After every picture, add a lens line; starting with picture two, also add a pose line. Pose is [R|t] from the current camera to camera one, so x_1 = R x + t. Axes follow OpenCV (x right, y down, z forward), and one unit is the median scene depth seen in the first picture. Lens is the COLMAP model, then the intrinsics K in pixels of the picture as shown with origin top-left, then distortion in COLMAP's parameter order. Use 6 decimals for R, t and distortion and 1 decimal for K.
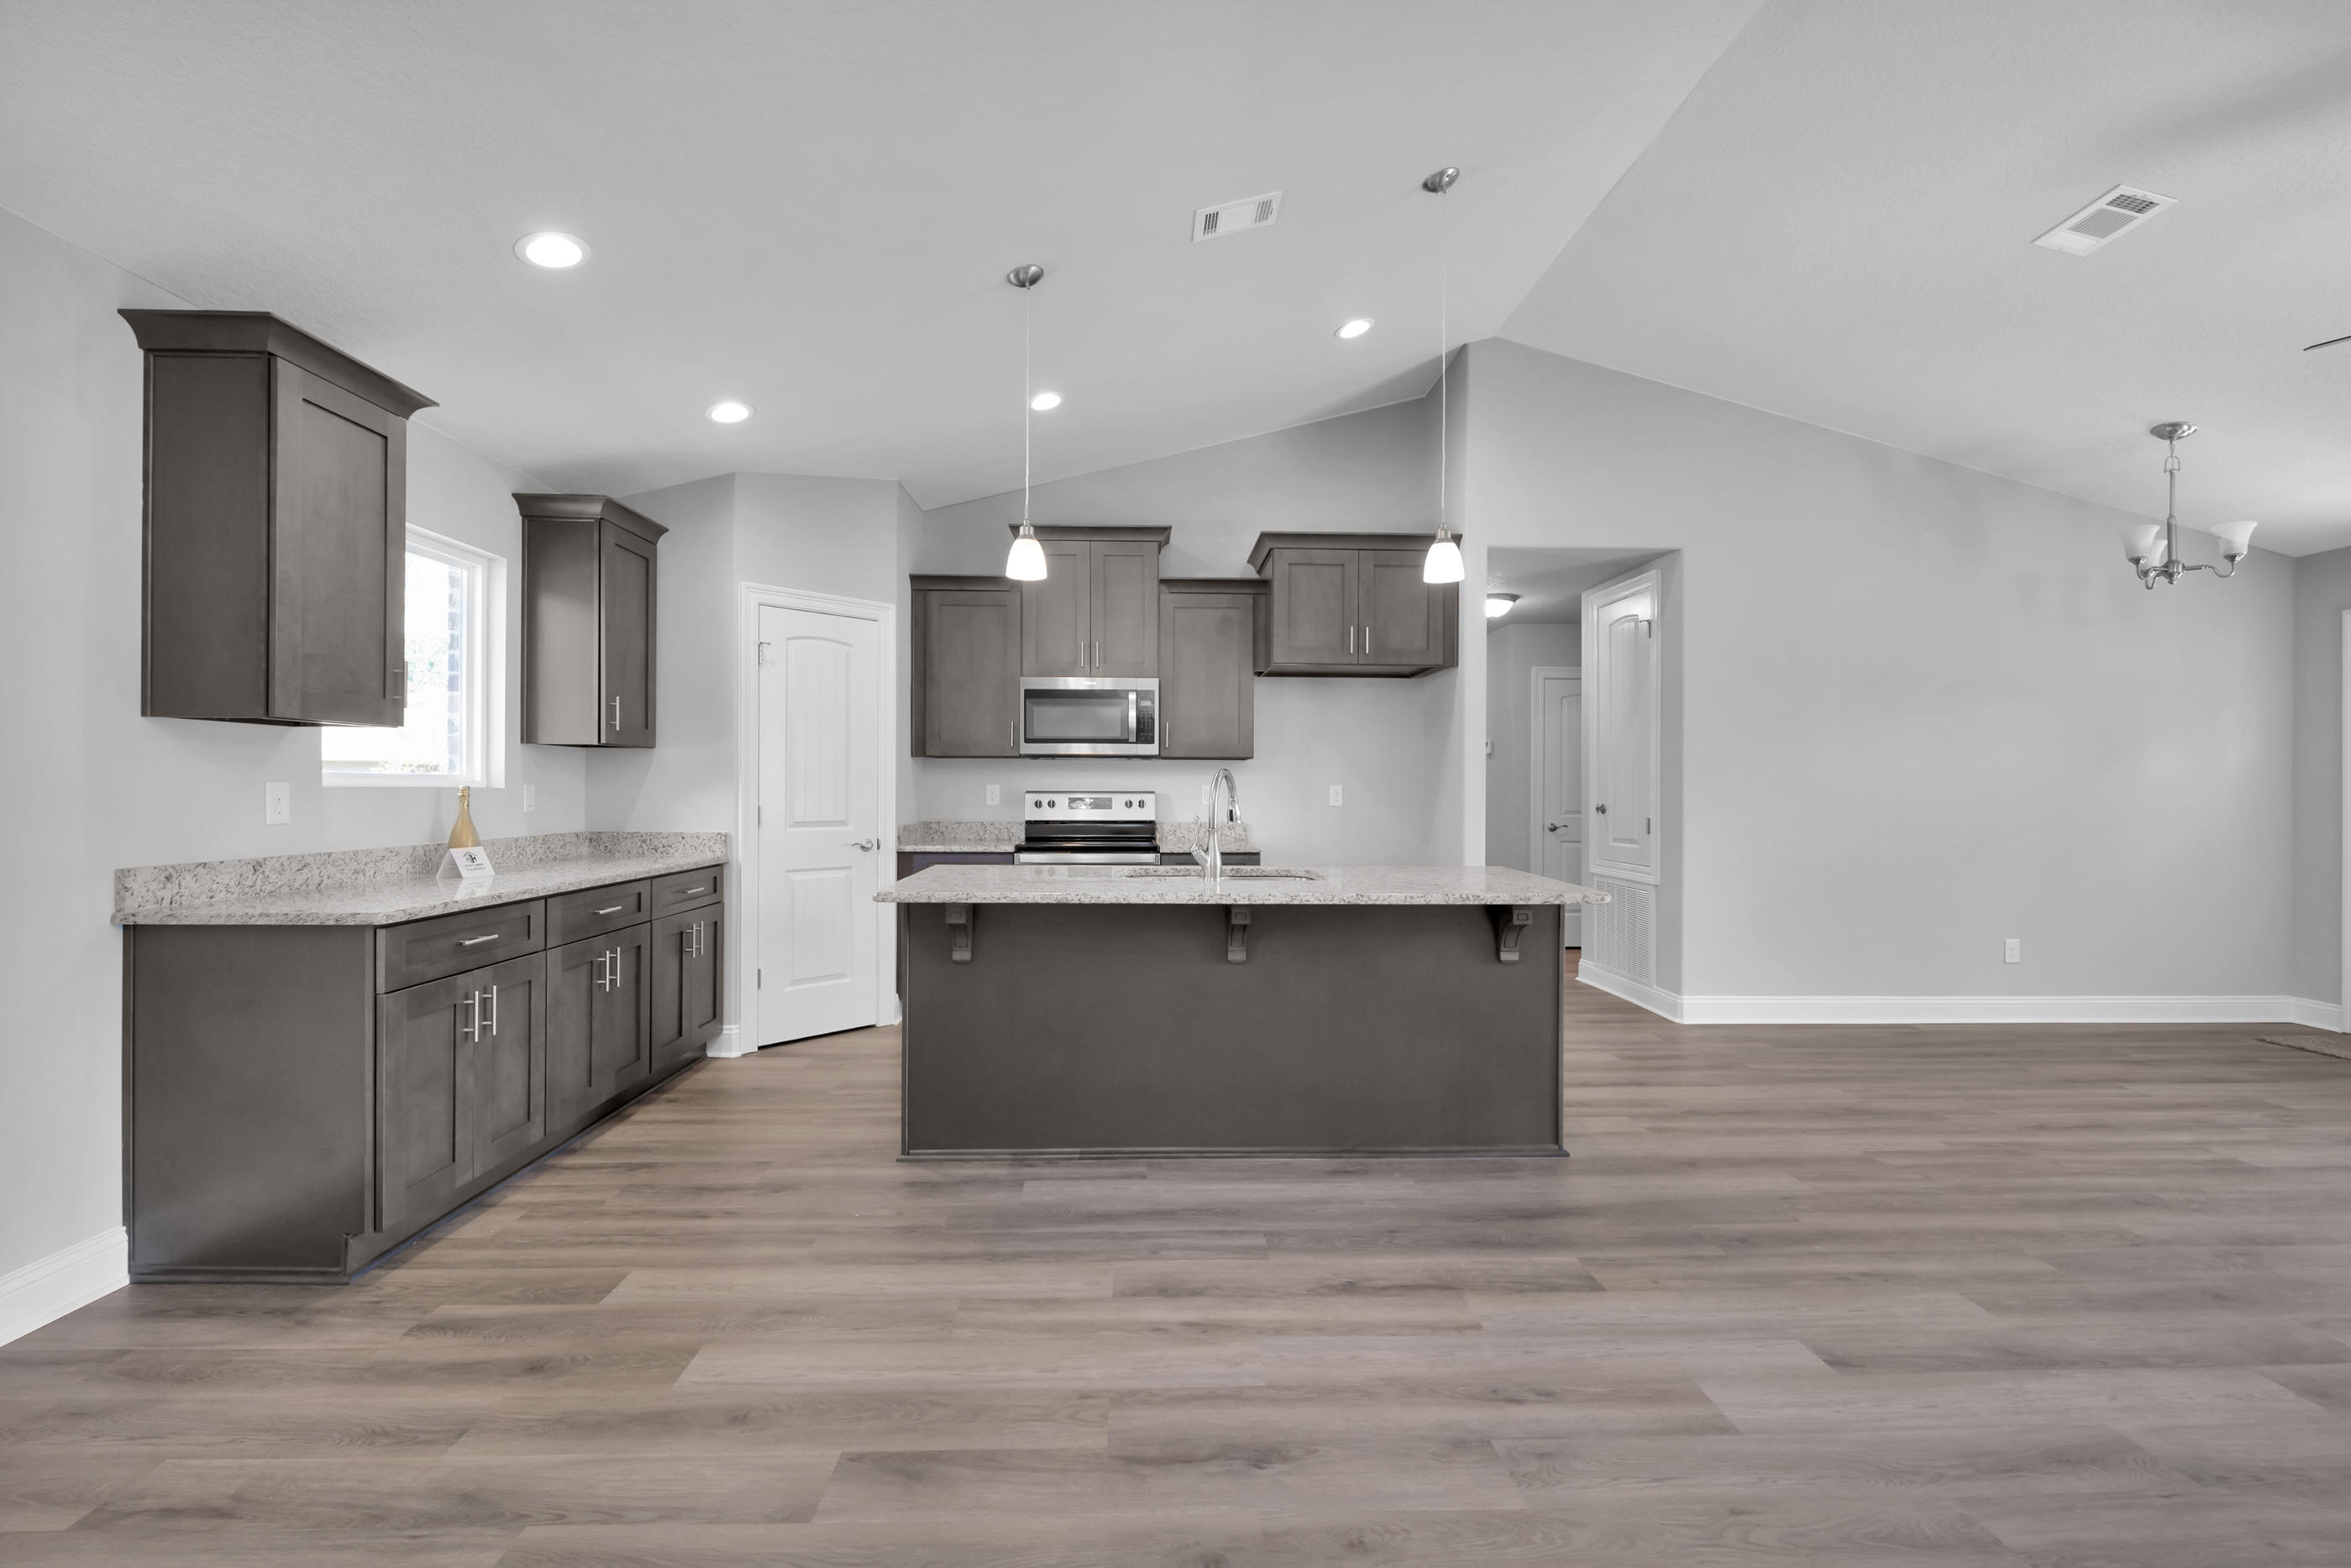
lens RADIAL K [[1021.3, 0, 1164.9], [0, 1021.3, 788.2], [0, 0, 1]] dist [-0.005928, -0.000944]
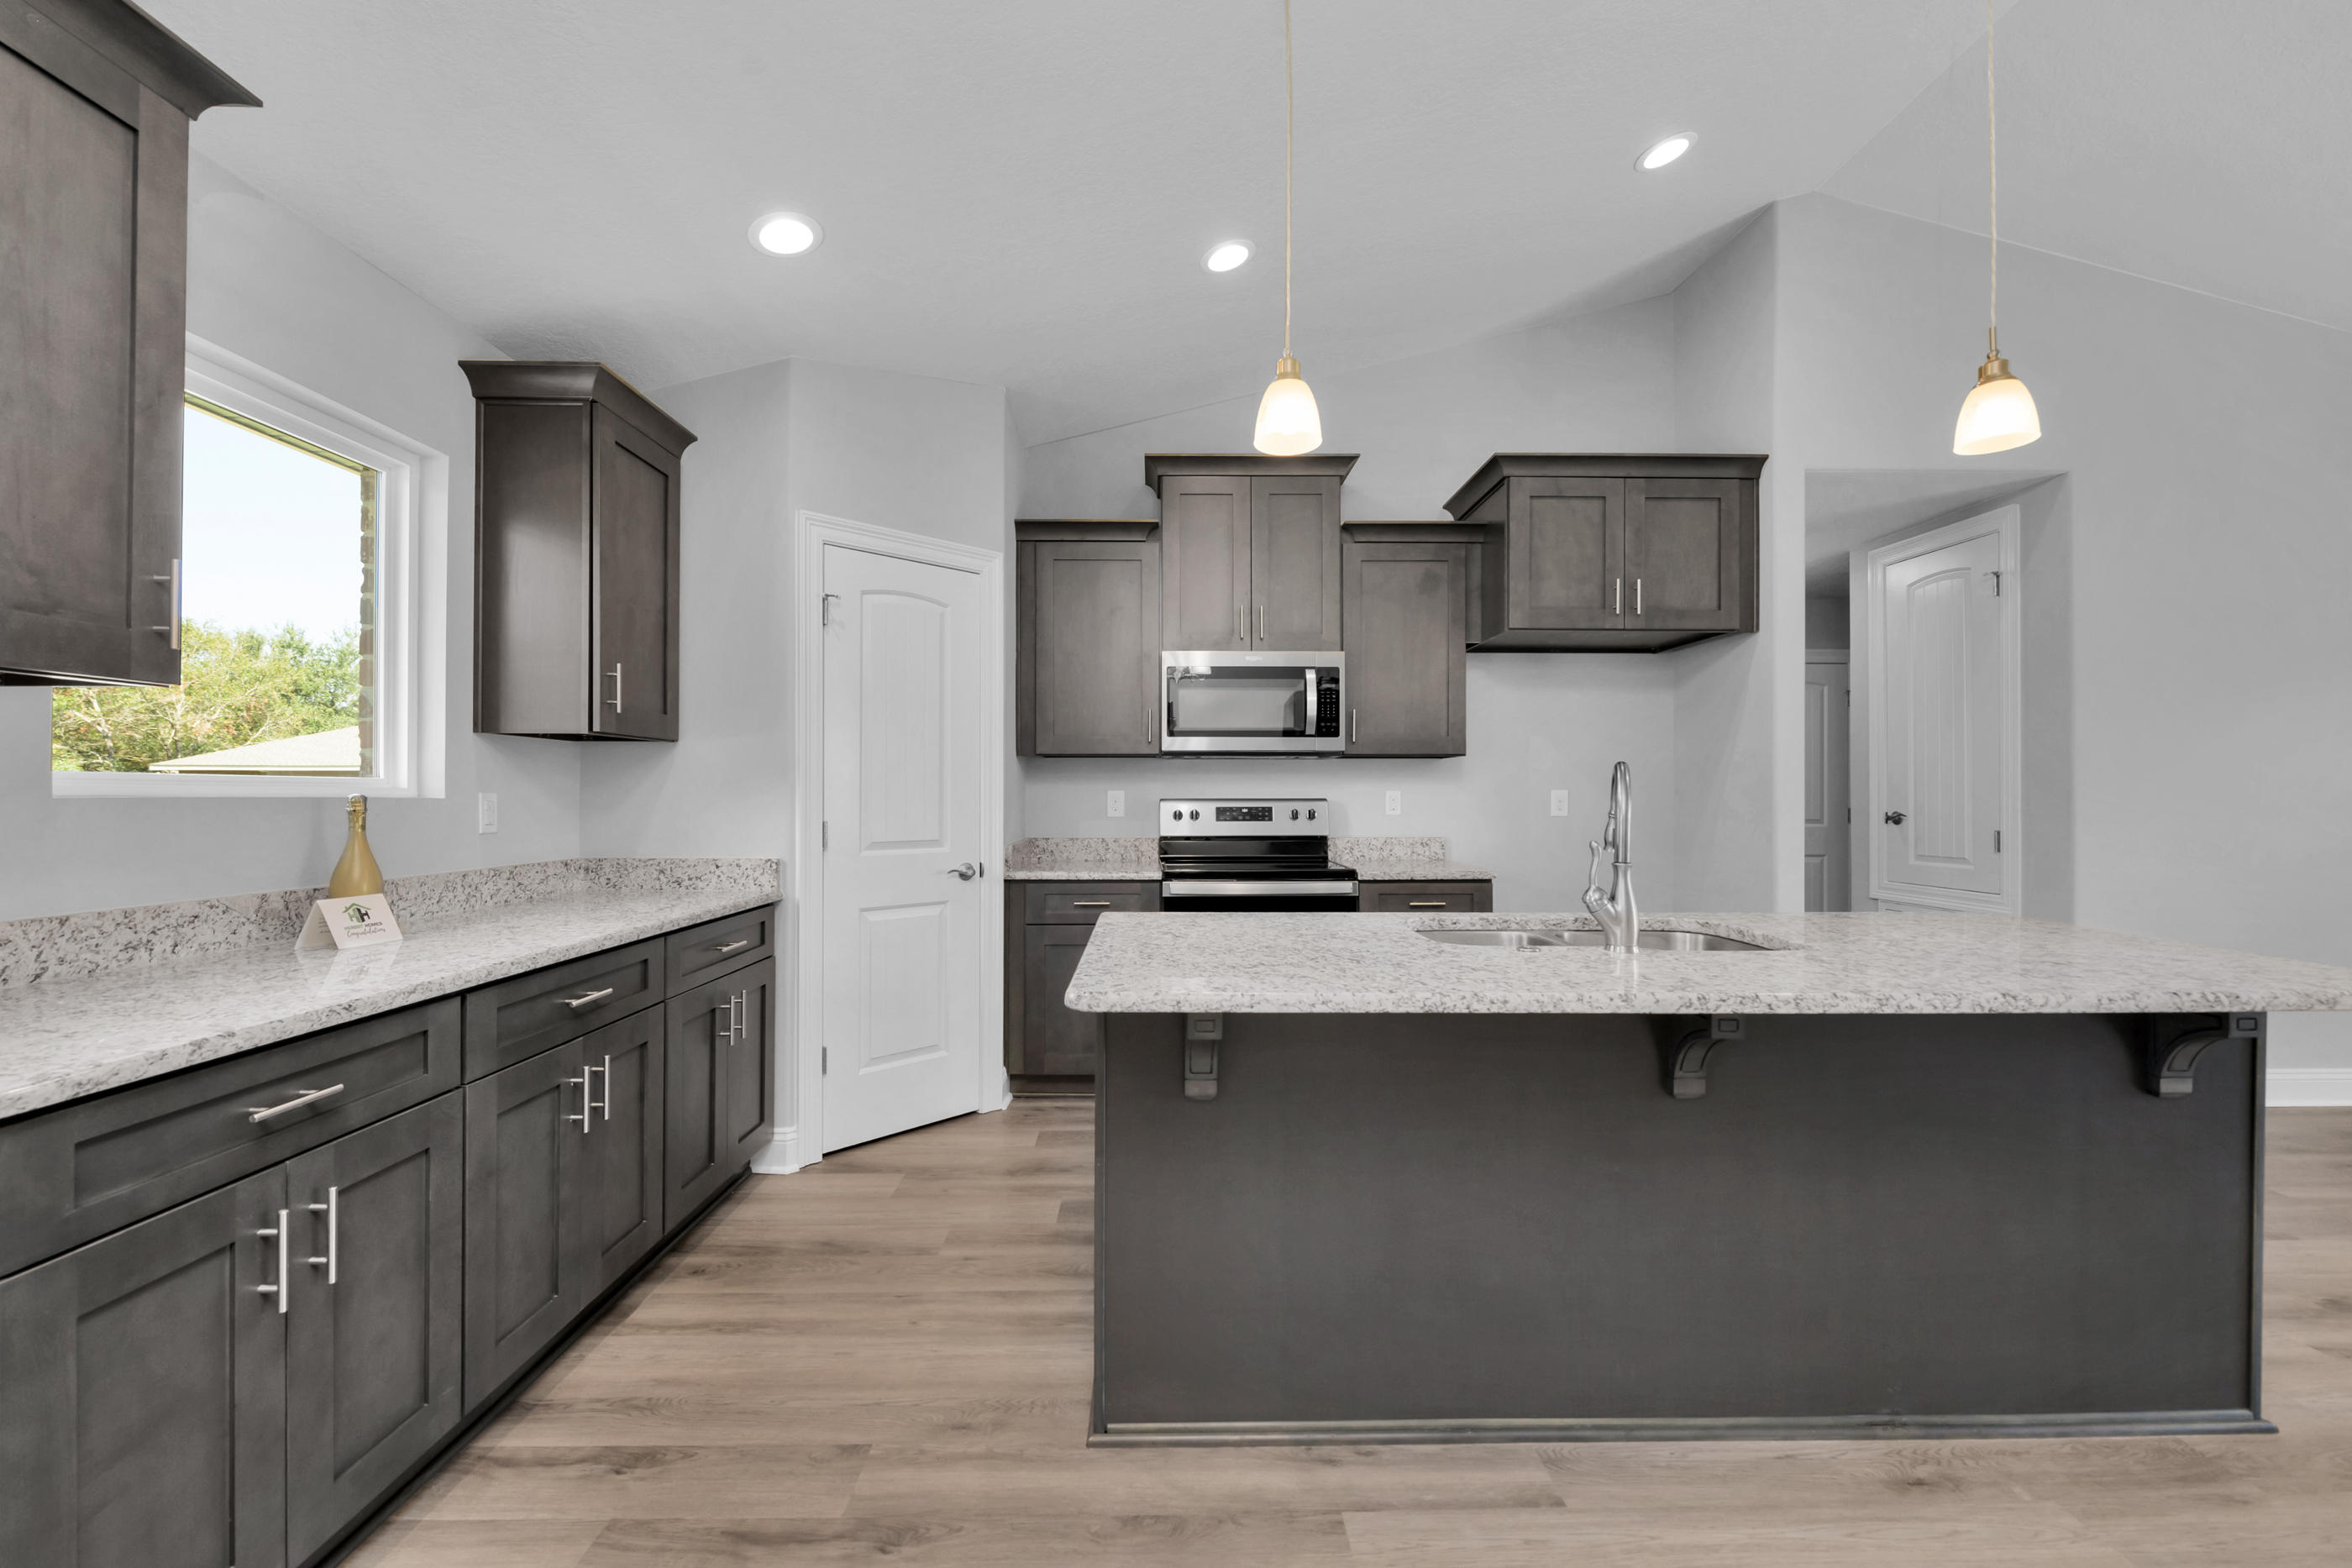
lens RADIAL K [[968.0, 0, 1166.4], [0, 968.0, 789.0], [0, 0, 1]] dist [0.003650, -0.002282]
pose [[0.999584, -0.005950, -0.028234, -0.197242], [0.005644, 0.999925, -0.010913, 0.004333], [0.028296, 0.010750, 0.999542, 0.447800]]
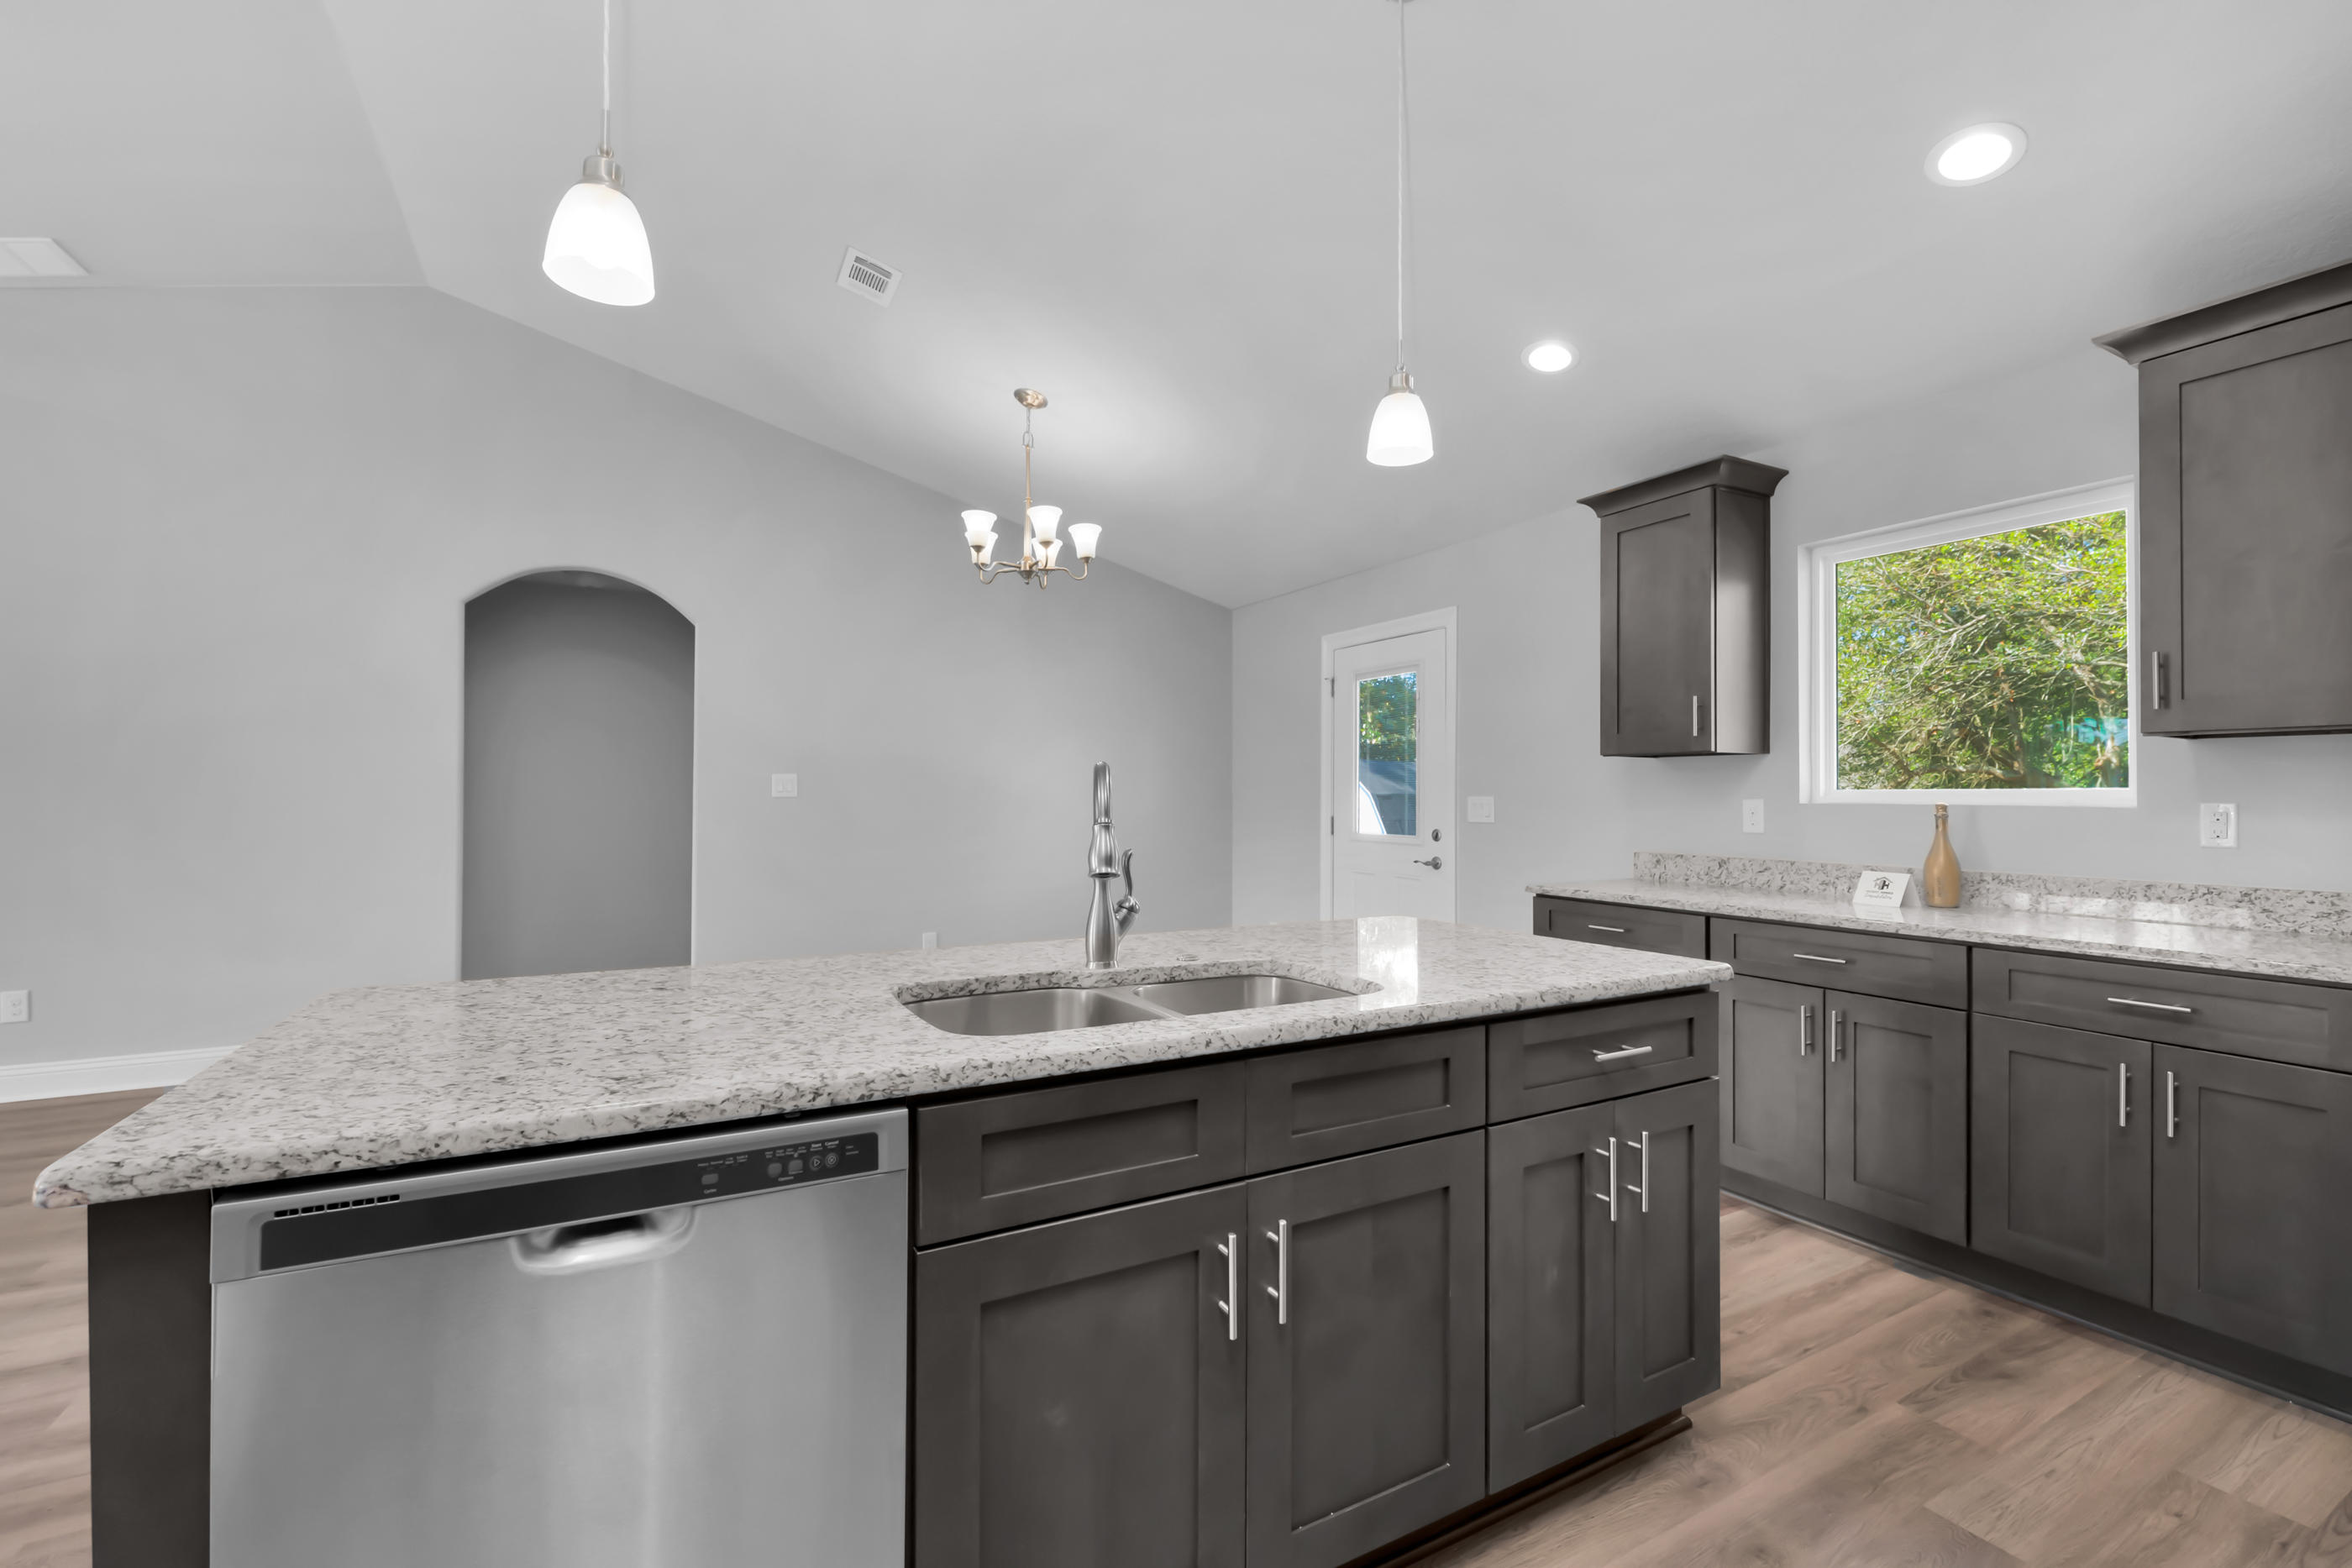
lens RADIAL K [[1021.7, 0, 1178.2], [0, 1021.7, 778.7], [0, 0, 1]] dist [-0.005928, -0.000944]
pose [[-0.894662, -0.017893, -0.446385, 0.269428], [-0.011979, 0.999799, -0.016069, -0.001836], [0.446583, -0.009029, -0.894697, 1.564688]]
